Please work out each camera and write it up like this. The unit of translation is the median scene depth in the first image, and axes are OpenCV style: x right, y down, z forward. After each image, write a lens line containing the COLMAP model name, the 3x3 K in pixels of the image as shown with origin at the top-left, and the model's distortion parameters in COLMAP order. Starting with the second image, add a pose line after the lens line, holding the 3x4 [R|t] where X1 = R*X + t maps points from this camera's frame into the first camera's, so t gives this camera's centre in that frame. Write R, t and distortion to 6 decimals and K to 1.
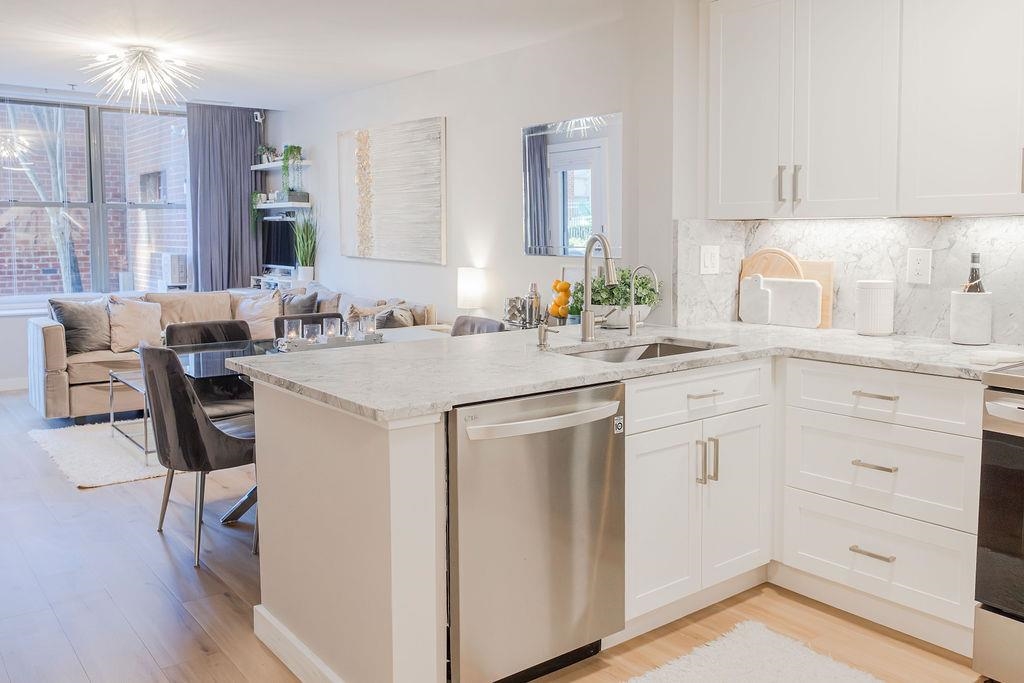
lens RADIAL K [[856.6, 0, 512.2], [0, 856.6, 292.6], [0, 0, 1]] dist [-0.008412, -0.009572]
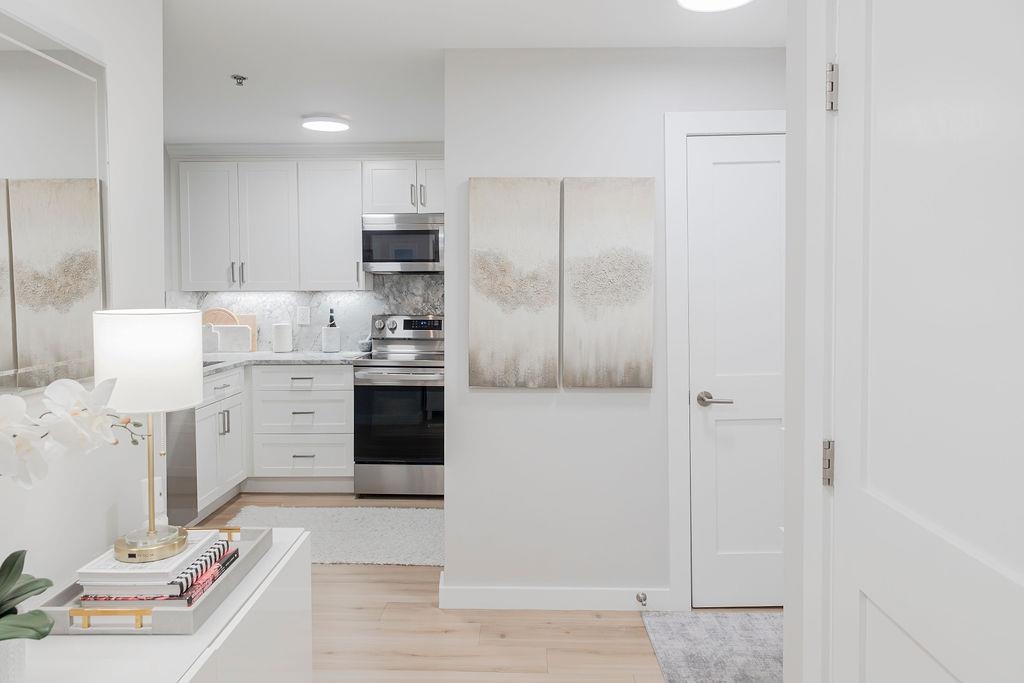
lens RADIAL K [[714.7, 0, 508.0], [0, 714.7, 317.4], [0, 0, 1]] dist [0.023180, -0.000800]
pose [[0.626114, -0.025843, 0.779303, -0.537716], [0.055659, 0.998382, -0.011610, 0.019447], [-0.777743, 0.050645, 0.626539, -0.420998]]
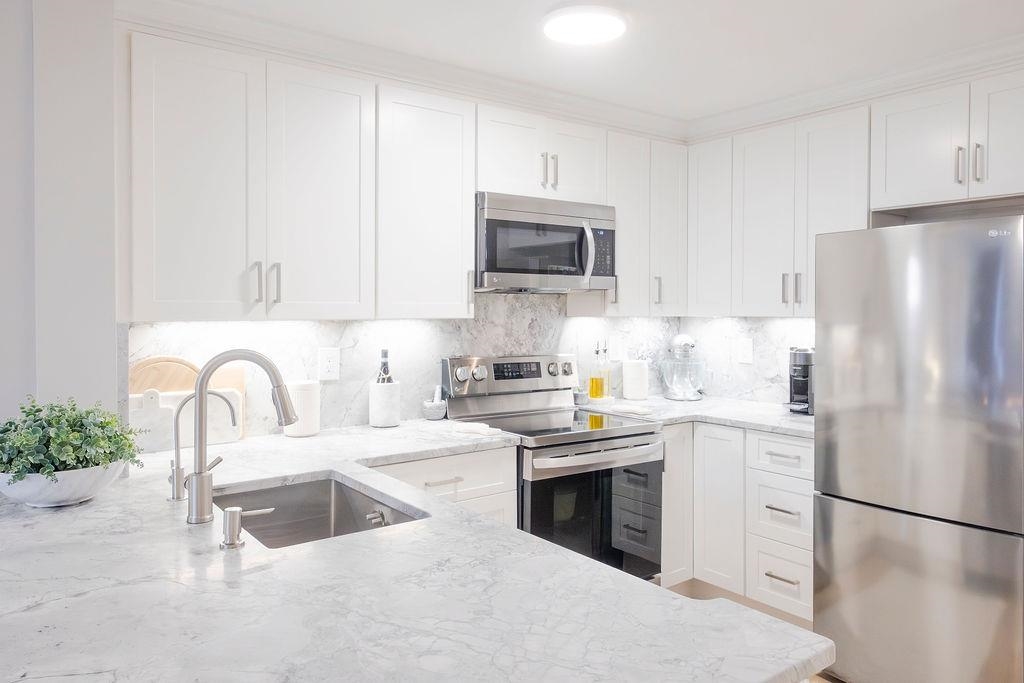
lens RADIAL K [[714.7, 0, 508.0], [0, 714.7, 317.4], [0, 0, 1]] dist [0.023180, -0.000800]
pose [[0.033331, -0.001599, 0.999443, -0.440945], [0.073815, 0.997272, -0.000866, -0.075271], [-0.996715, 0.073802, 0.033358, 0.765959]]
